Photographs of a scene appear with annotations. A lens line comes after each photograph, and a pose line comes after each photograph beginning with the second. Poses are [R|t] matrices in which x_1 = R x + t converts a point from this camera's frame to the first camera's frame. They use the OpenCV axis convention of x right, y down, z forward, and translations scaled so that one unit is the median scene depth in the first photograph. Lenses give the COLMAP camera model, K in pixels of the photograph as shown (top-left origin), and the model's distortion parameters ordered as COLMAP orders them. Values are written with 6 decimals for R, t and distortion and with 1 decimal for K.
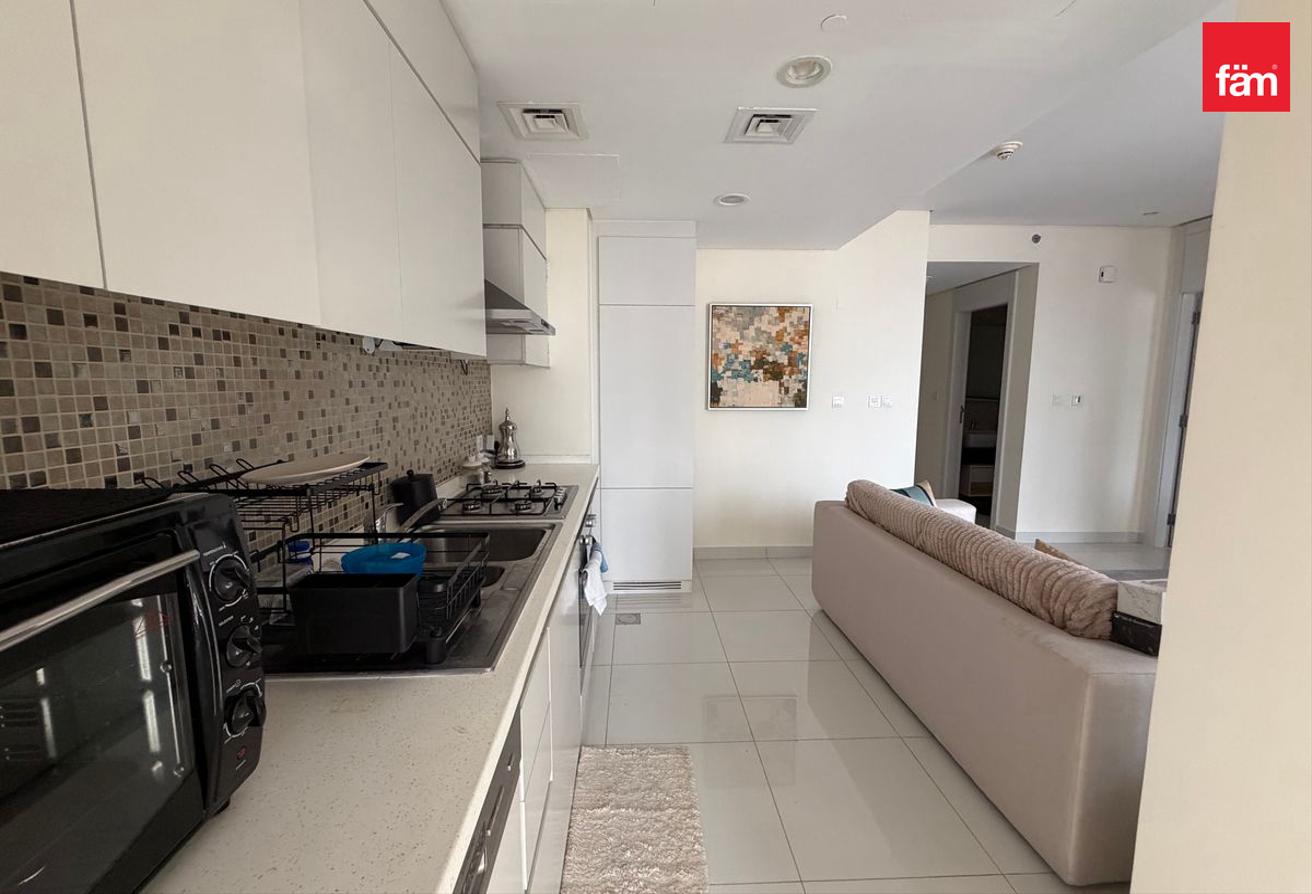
lens RADIAL K [[526.7, 0, 651.4], [0, 526.7, 445.8], [0, 0, 1]] dist [-0.000145, 0.000046]
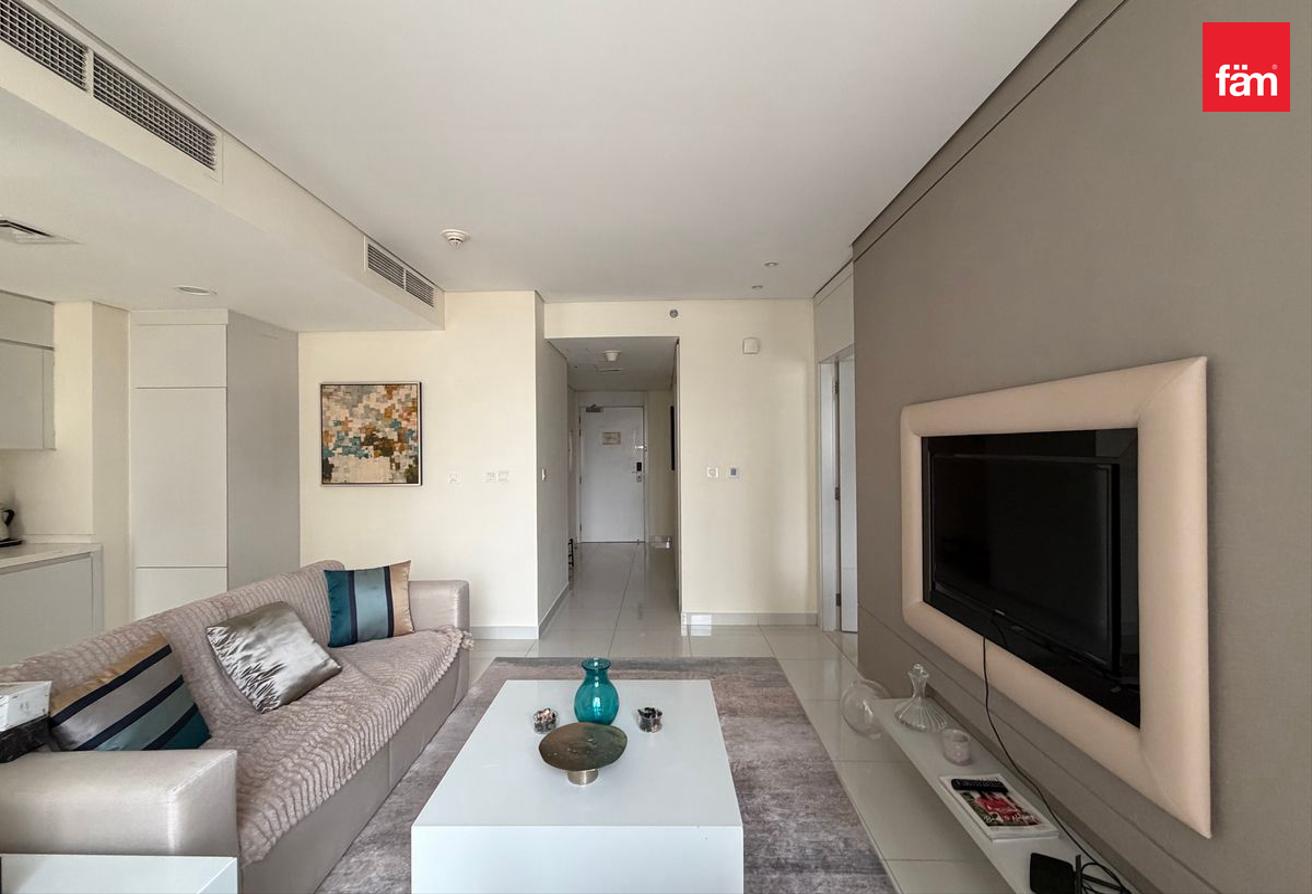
lens RADIAL K [[526.7, 0, 651.4], [0, 526.7, 445.8], [0, 0, 1]] dist [-0.000145, 0.000046]
pose [[0.998480, -0.010200, -0.054171, 0.798708], [0.003457, 0.992384, -0.123135, -0.019111], [0.055014, 0.122760, 0.990910, 0.031404]]
